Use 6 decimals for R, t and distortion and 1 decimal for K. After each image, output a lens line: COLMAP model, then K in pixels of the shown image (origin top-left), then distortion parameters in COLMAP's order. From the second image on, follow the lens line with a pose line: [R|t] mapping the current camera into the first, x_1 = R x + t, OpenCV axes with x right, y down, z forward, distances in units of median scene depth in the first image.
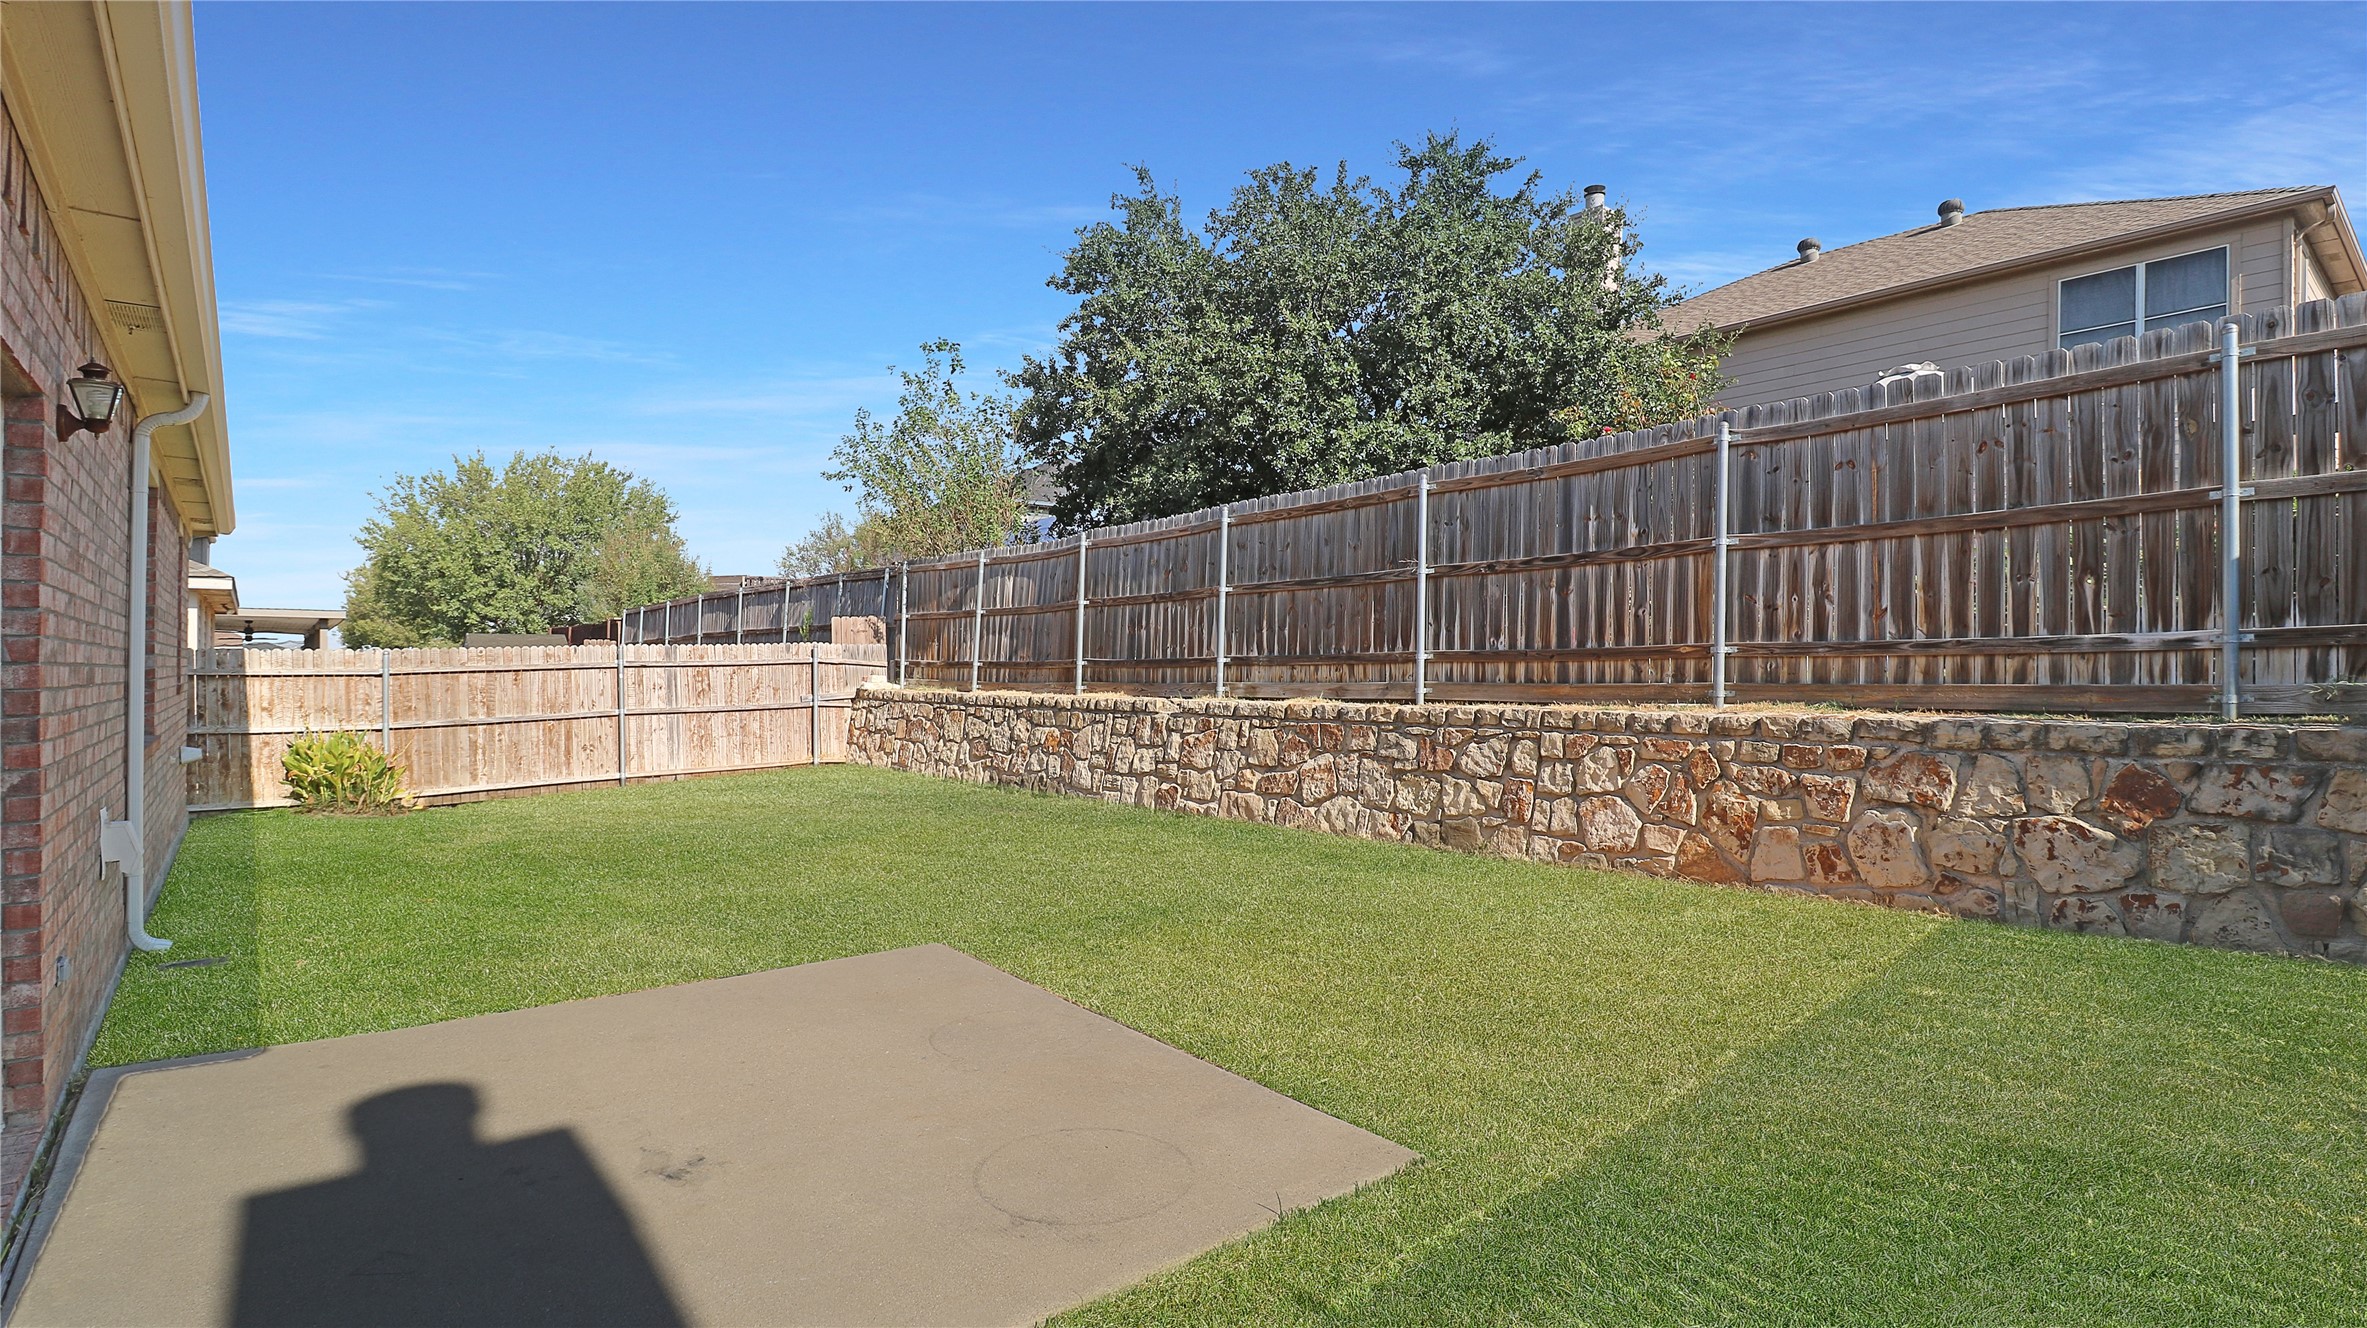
lens RADIAL K [[1157.9, 0, 1172.0], [0, 1157.9, 658.6], [0, 0, 1]] dist [0.002366, 0.000176]
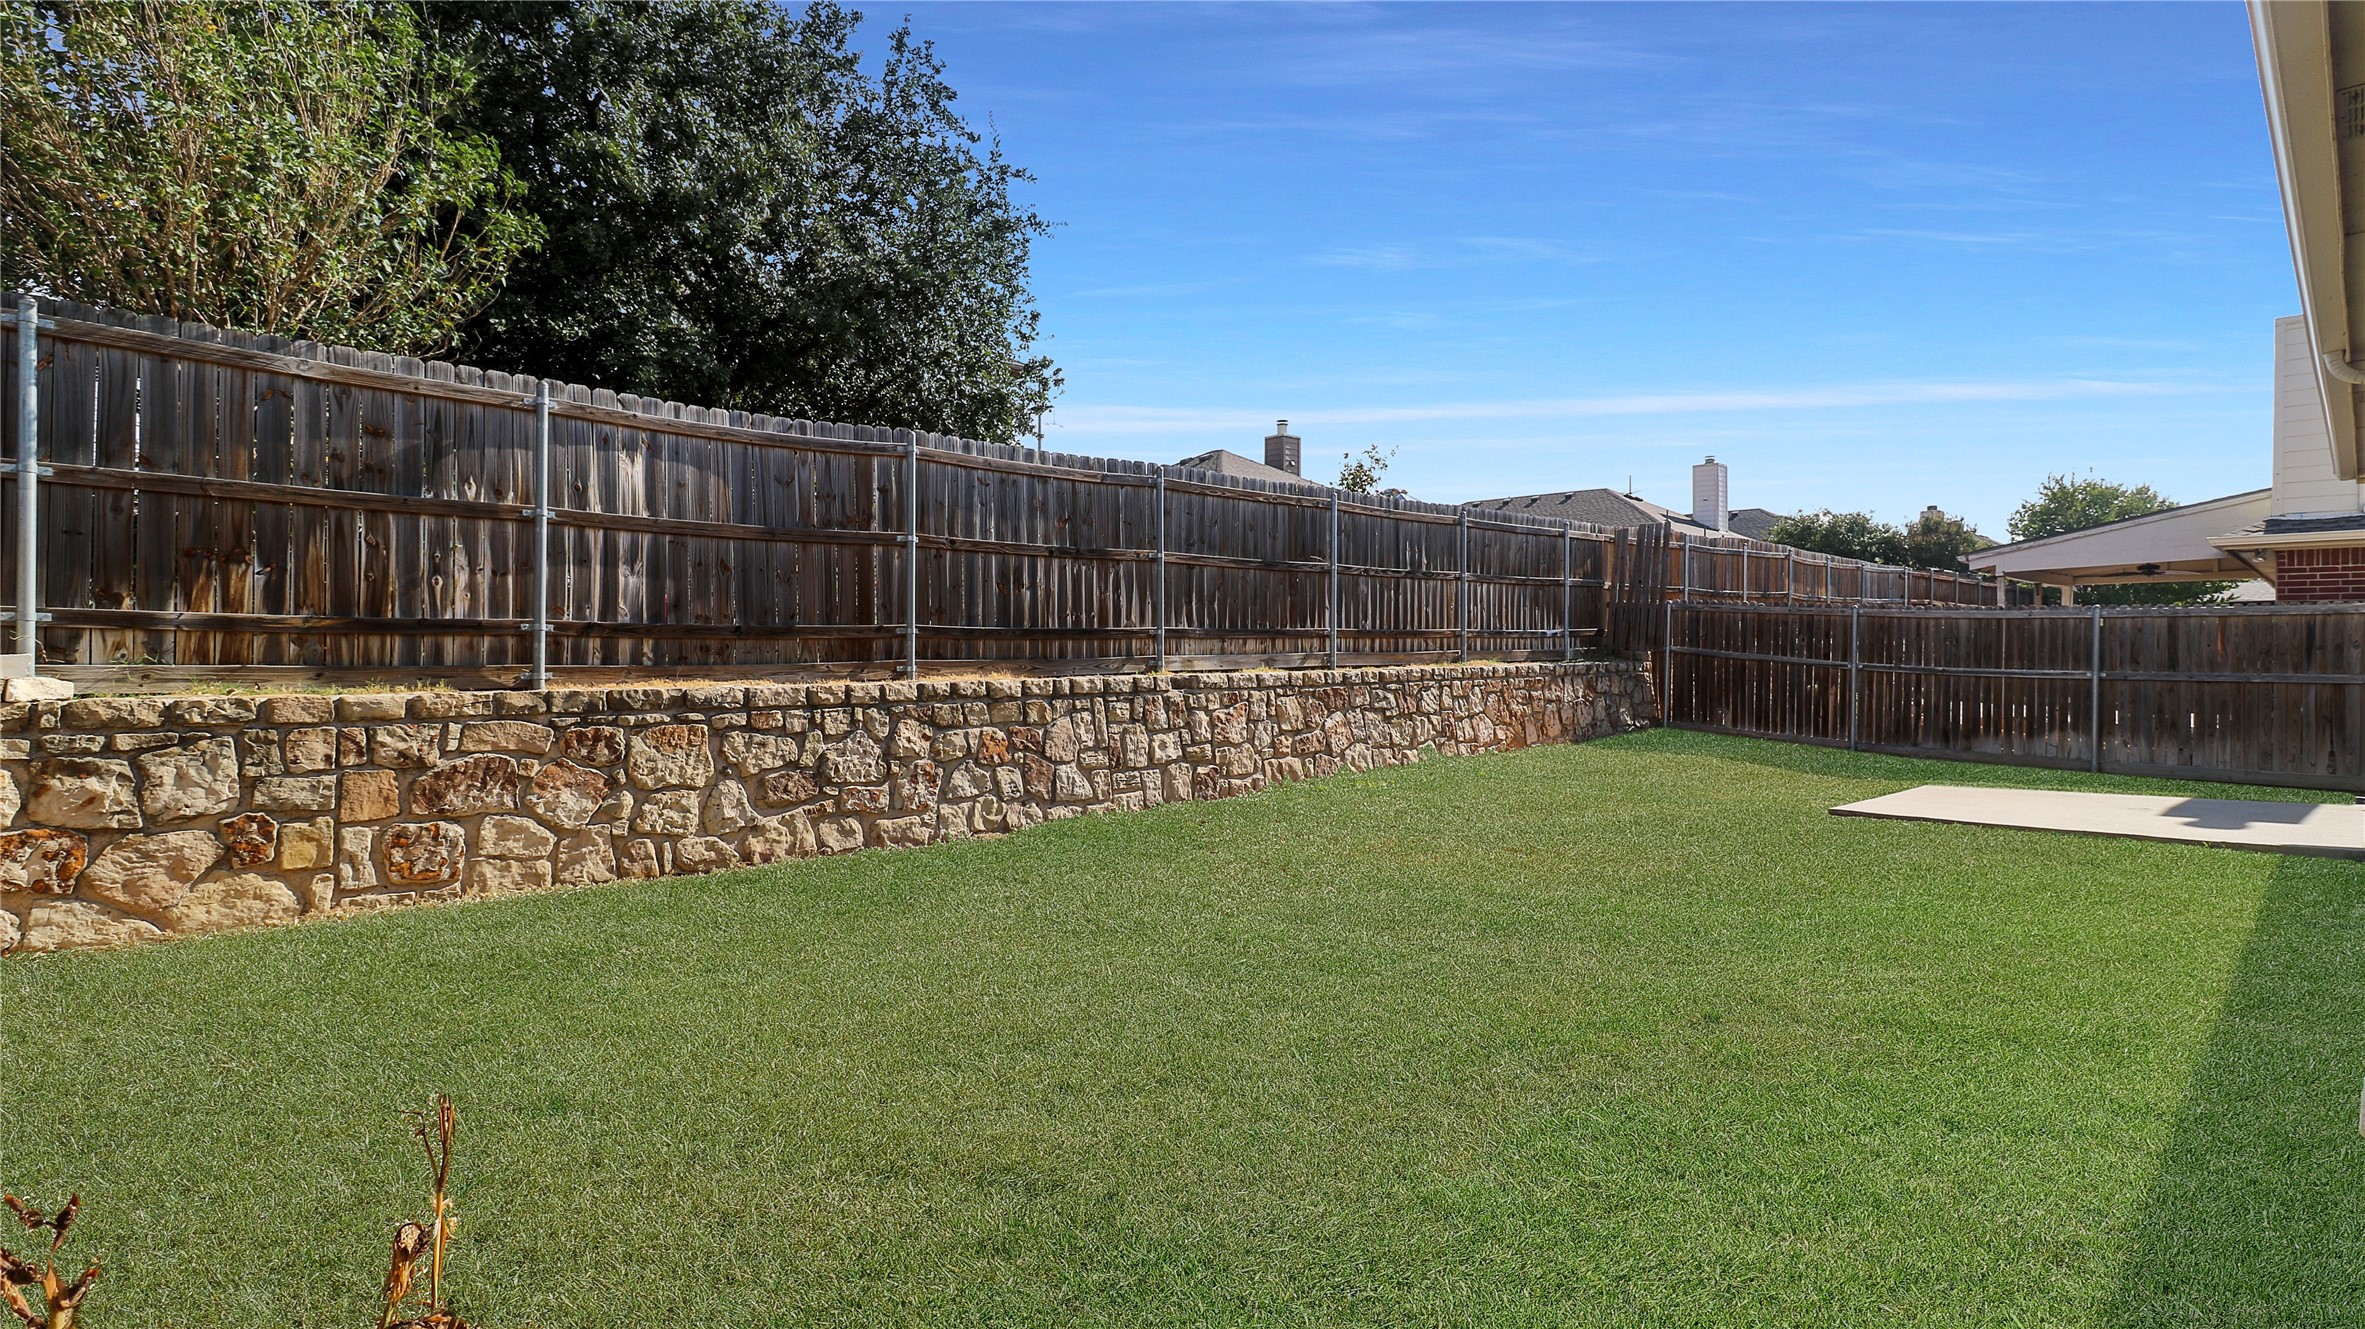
lens RADIAL K [[1111.7, 0, 1213.5], [0, 1111.7, 625.5], [0, 0, 1]] dist [0.000450, 0.000349]
pose [[-0.096849, 0.020827, 0.995081, -0.905384], [-0.008221, 0.999730, -0.021724, 0.016176], [-0.995265, -0.010284, -0.096652, 1.109685]]
